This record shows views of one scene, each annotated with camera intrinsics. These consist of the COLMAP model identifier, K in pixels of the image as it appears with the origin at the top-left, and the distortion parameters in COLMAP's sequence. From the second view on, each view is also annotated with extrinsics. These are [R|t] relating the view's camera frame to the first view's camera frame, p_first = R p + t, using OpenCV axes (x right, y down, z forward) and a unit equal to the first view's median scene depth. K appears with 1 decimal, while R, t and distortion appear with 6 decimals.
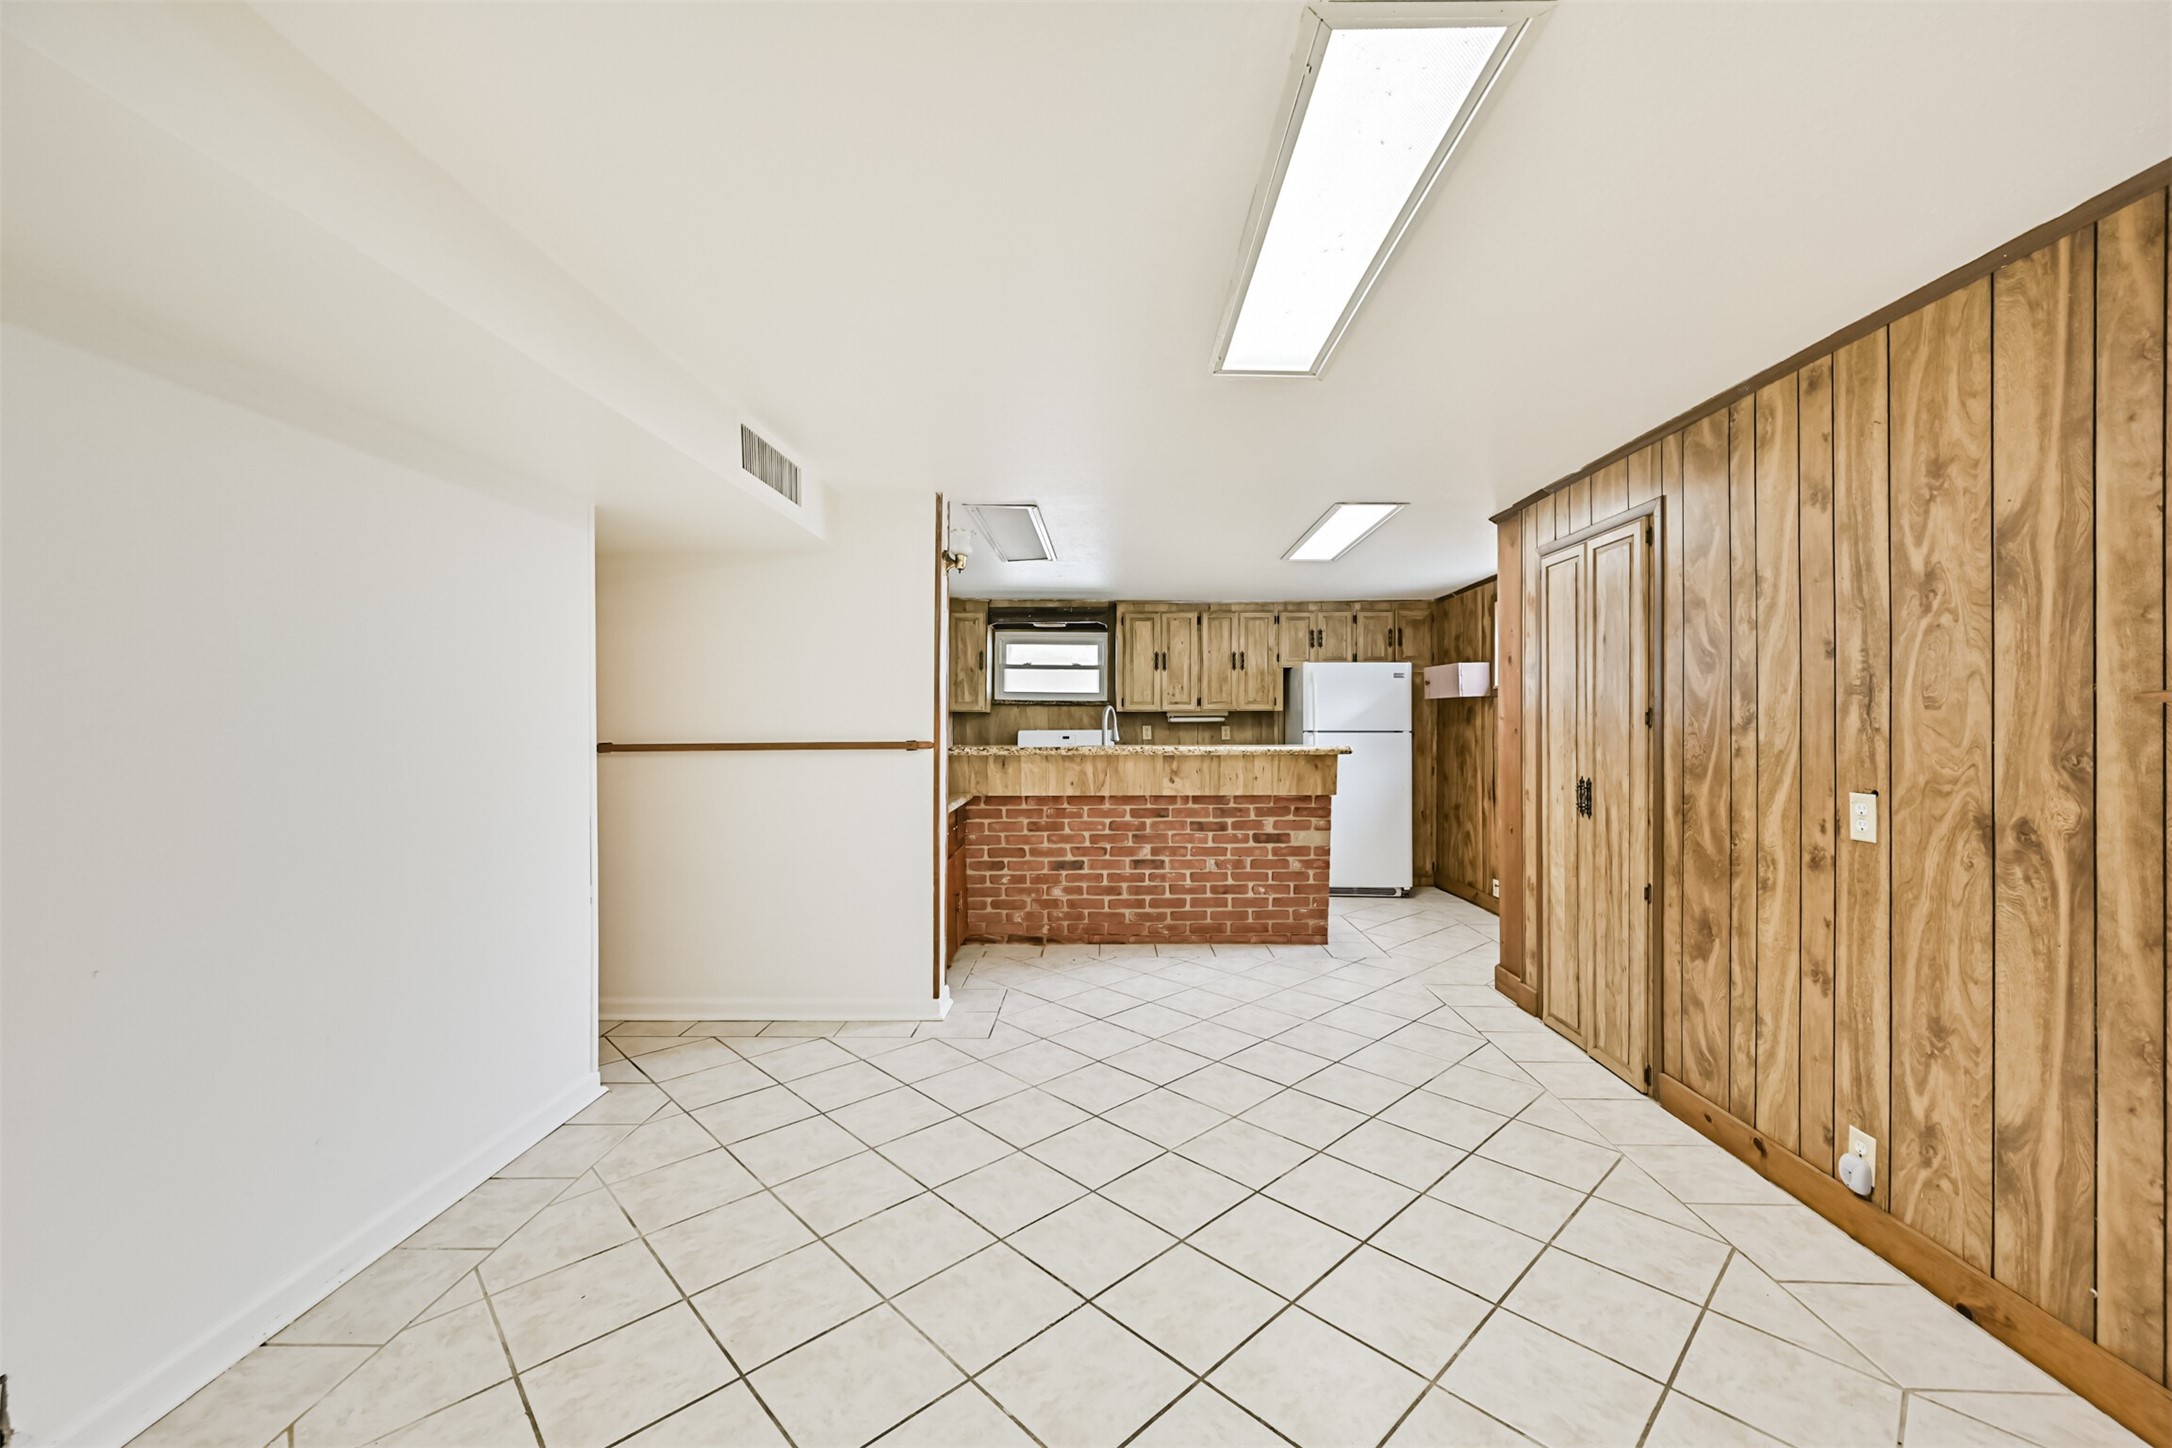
lens RADIAL K [[871.2, 0, 1102.7], [0, 871.2, 719.9], [0, 0, 1]] dist [-0.000874, 0.000678]
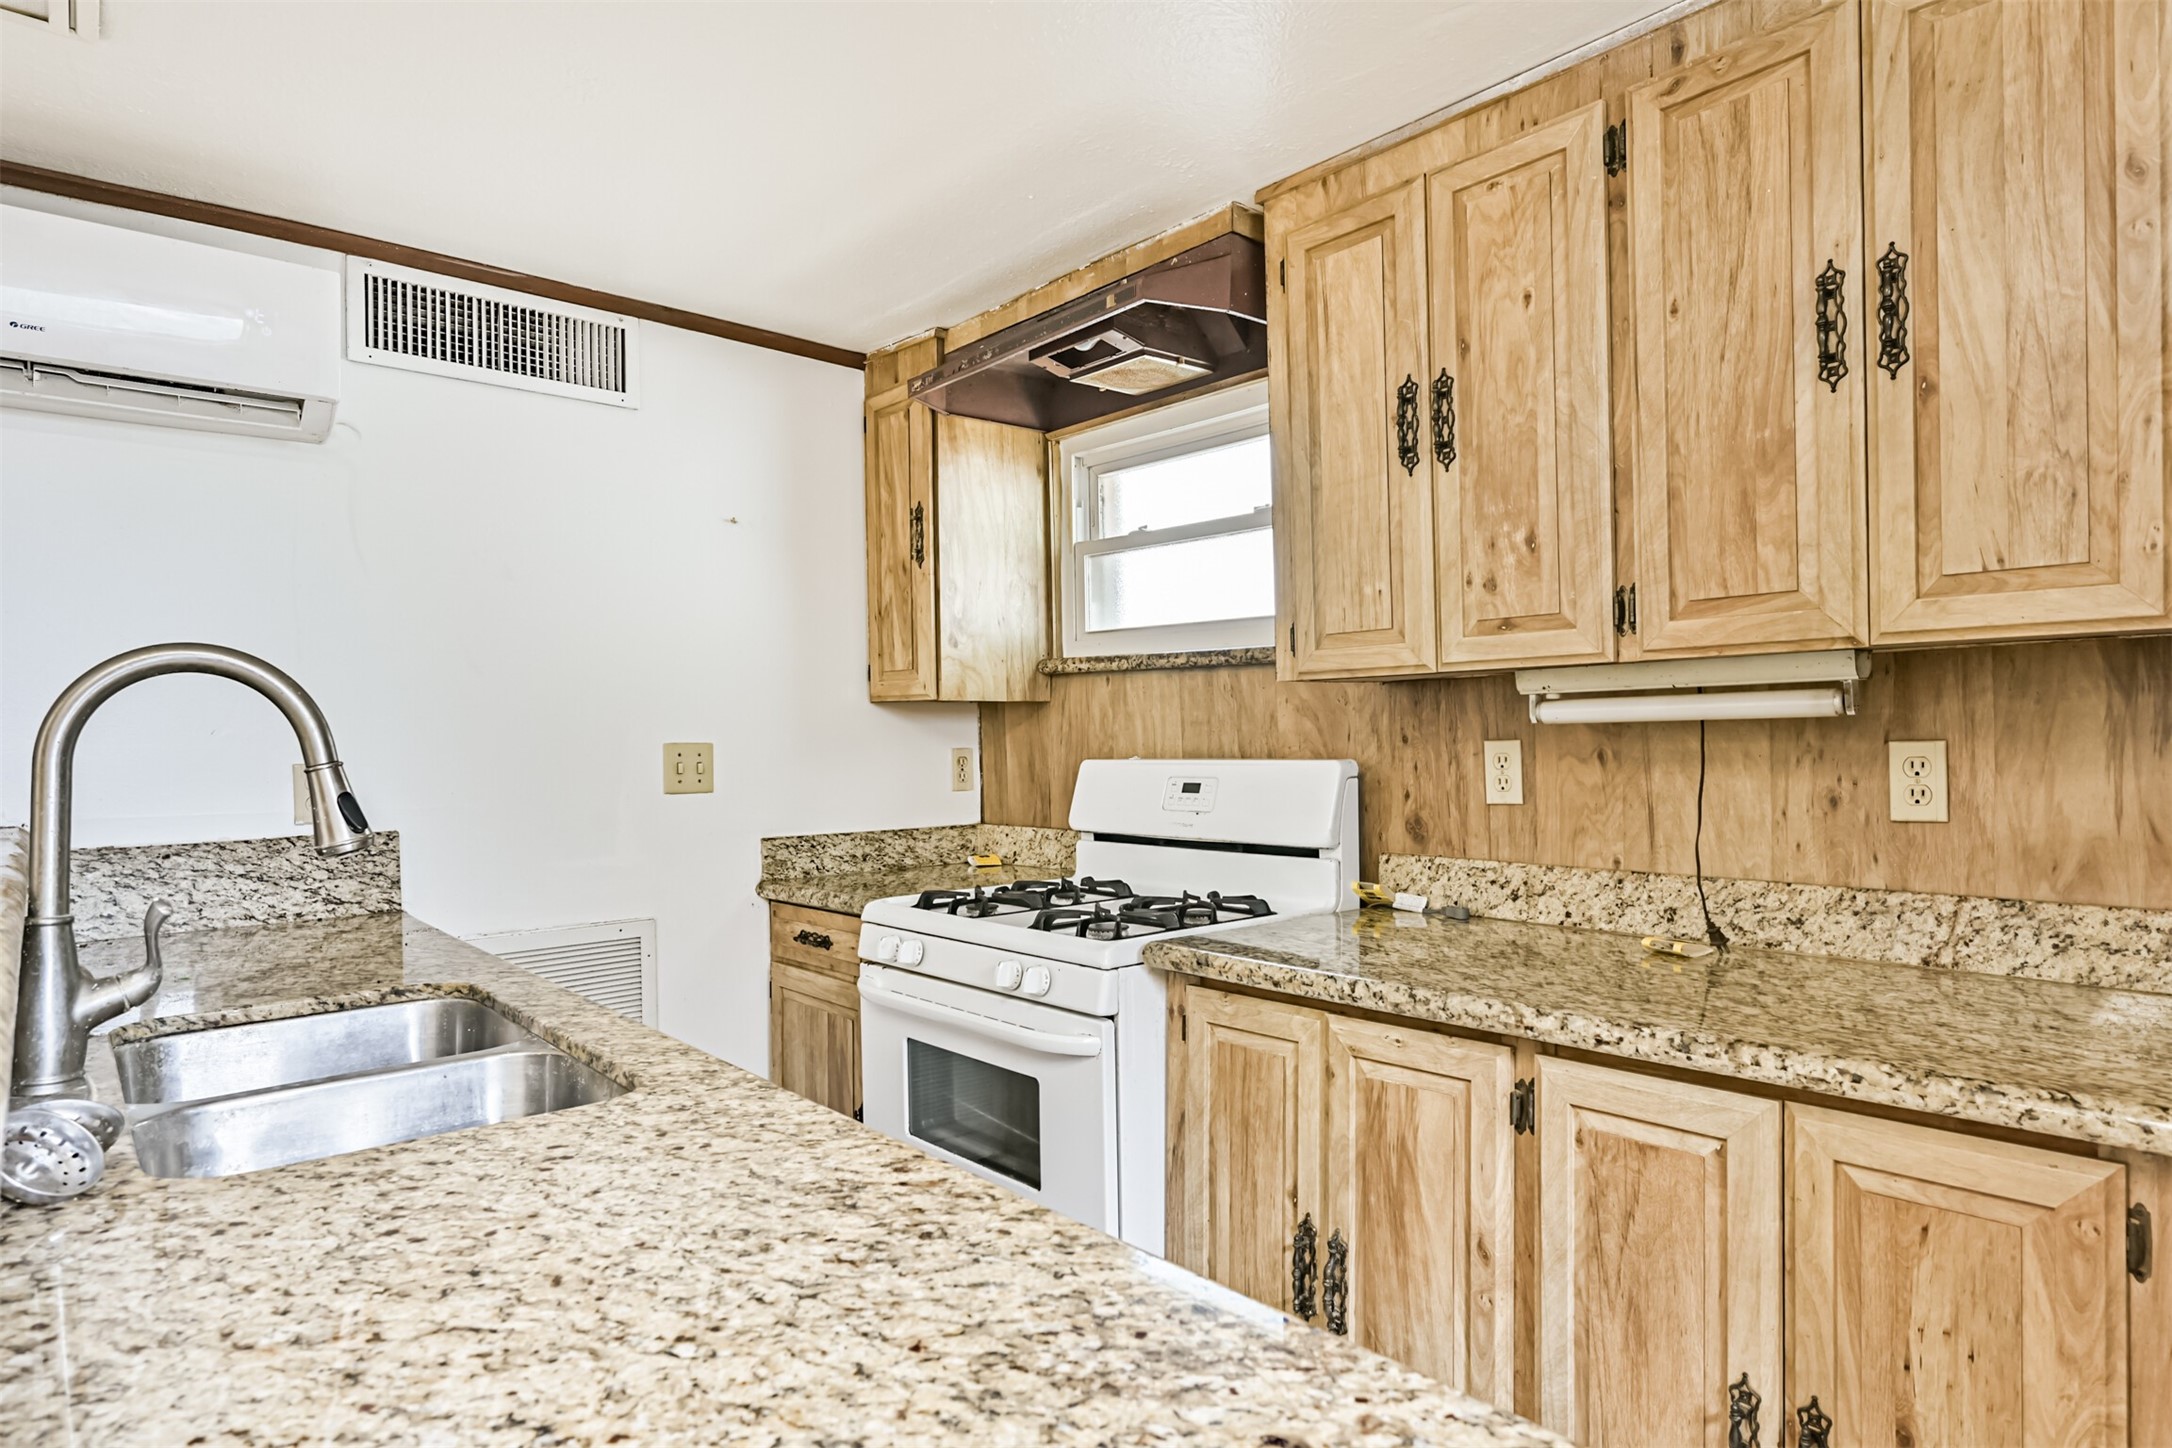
lens RADIAL K [[1238.5, 0, 1102.3], [0, 1238.5, 746.9], [0, 0, 1]] dist [-0.005254, 0.000069]
pose [[0.657951, 0.000633, -0.753060, 0.249944], [0.016259, 0.999755, 0.015046, 0.002075], [0.752885, -0.022144, 0.657779, 0.818331]]
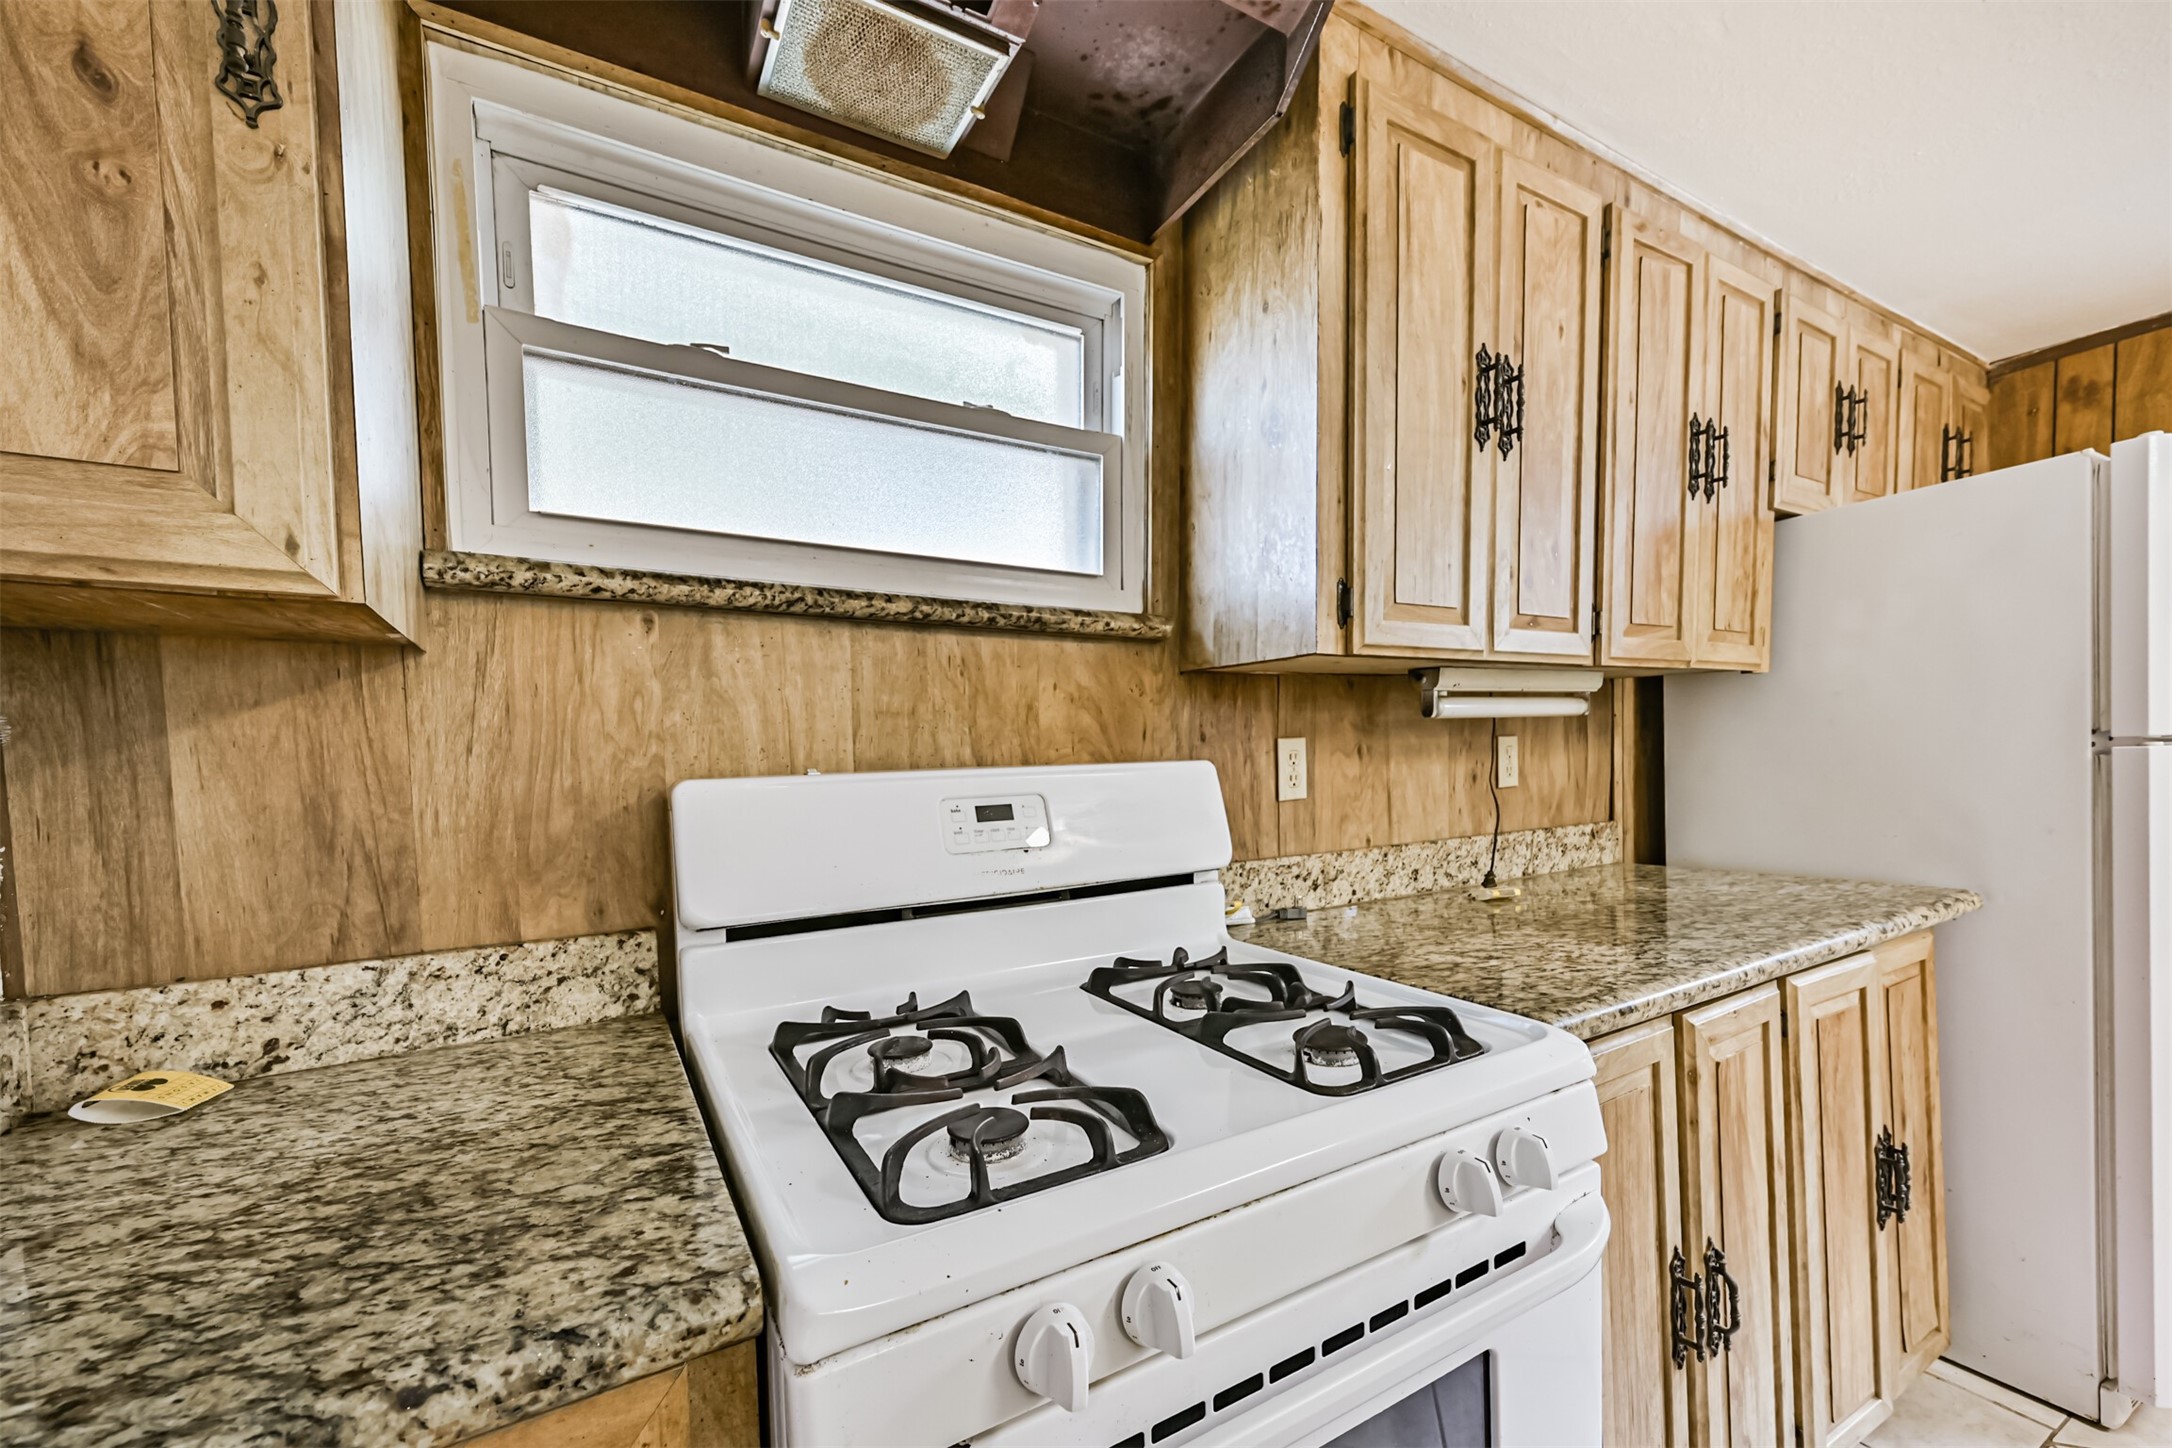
lens RADIAL K [[869.1, 0, 1087.9], [0, 869.1, 789.9], [0, 0, 1]] dist [0.001189, 0.000253]
pose [[0.861727, -0.041425, 0.505678, -0.123621], [0.019823, 0.998649, 0.048030, 0.009210], [-0.506984, -0.031365, 0.861384, 0.948032]]
